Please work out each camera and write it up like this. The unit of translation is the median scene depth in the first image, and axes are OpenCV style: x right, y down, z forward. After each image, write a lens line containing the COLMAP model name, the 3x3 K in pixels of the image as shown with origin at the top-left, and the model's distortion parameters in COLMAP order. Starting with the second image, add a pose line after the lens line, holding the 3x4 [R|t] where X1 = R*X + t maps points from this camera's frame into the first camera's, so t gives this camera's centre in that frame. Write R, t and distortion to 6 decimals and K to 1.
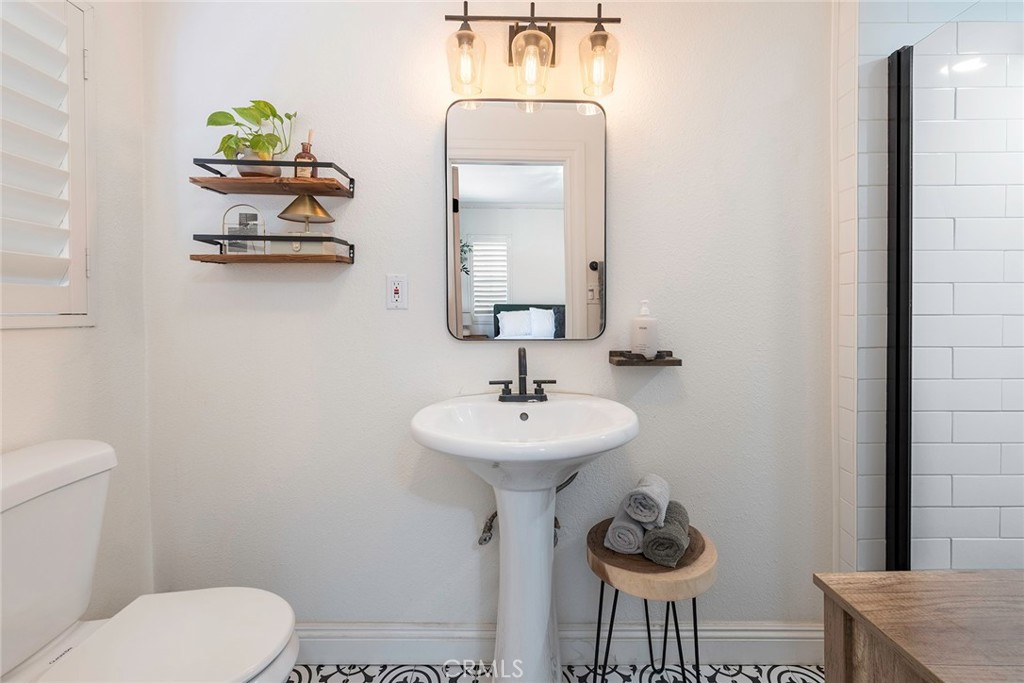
lens RADIAL K [[431.7, 0, 512.8], [0, 431.7, 316.0], [0, 0, 1]] dist [0.000395, -0.000054]
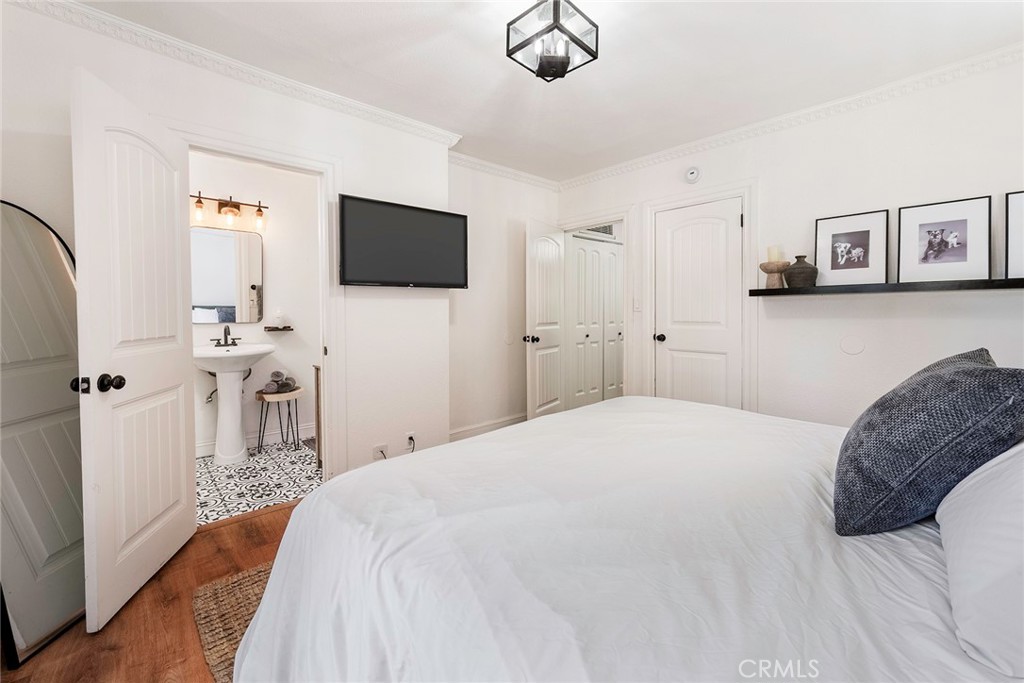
lens RADIAL K [[424.1, 0, 511.7], [0, 424.1, 320.0], [0, 0, 1]] dist [0.001155, 0.000173]
pose [[0.726227, -0.008118, 0.687408, -0.486801], [0.000390, 0.999935, 0.011397, 0.012556], [-0.687455, -0.008009, 0.726183, -2.030982]]
